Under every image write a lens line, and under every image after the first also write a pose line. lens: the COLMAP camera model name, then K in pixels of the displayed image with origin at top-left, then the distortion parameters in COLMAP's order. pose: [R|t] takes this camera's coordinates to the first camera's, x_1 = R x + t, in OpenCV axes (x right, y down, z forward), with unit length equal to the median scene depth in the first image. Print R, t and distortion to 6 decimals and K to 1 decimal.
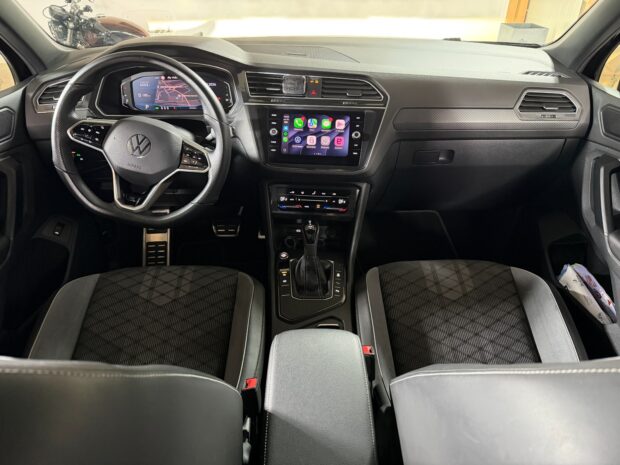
lens RADIAL K [[433.7, 0, 315.3], [0, 433.7, 237.3], [0, 0, 1]] dist [0.028995, -0.061767]
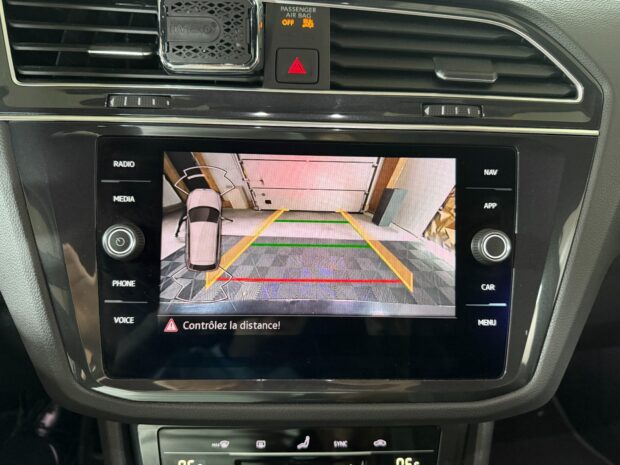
lens RADIAL K [[433.7, 0, 313.1], [0, 433.7, 233.0], [0, 0, 1]] dist [0.028995, -0.061767]
pose [[0.993071, -0.033746, 0.112570, -0.024691], [0.038451, 0.998464, -0.039895, -0.234964], [-0.111051, 0.043947, 0.992843, 0.772664]]
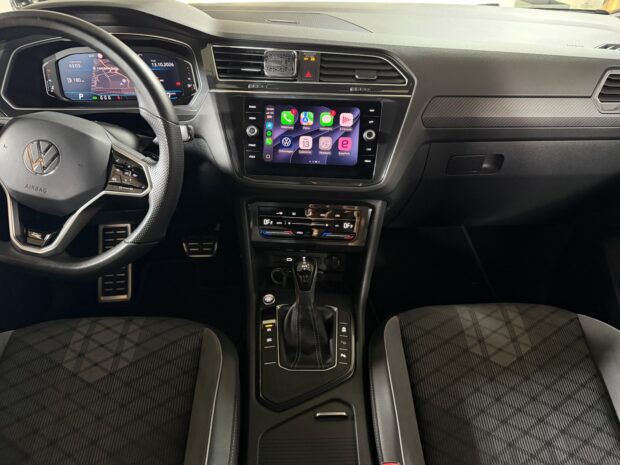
lens RADIAL K [[433.7, 0, 310.4], [0, 433.7, 235.0], [0, 0, 1]] dist [0.028995, -0.061767]
pose [[0.999990, -0.003929, -0.002297, 0.000030], [0.003989, 0.999630, 0.026917, -0.092714], [0.002190, -0.026926, 0.999635, 0.290942]]
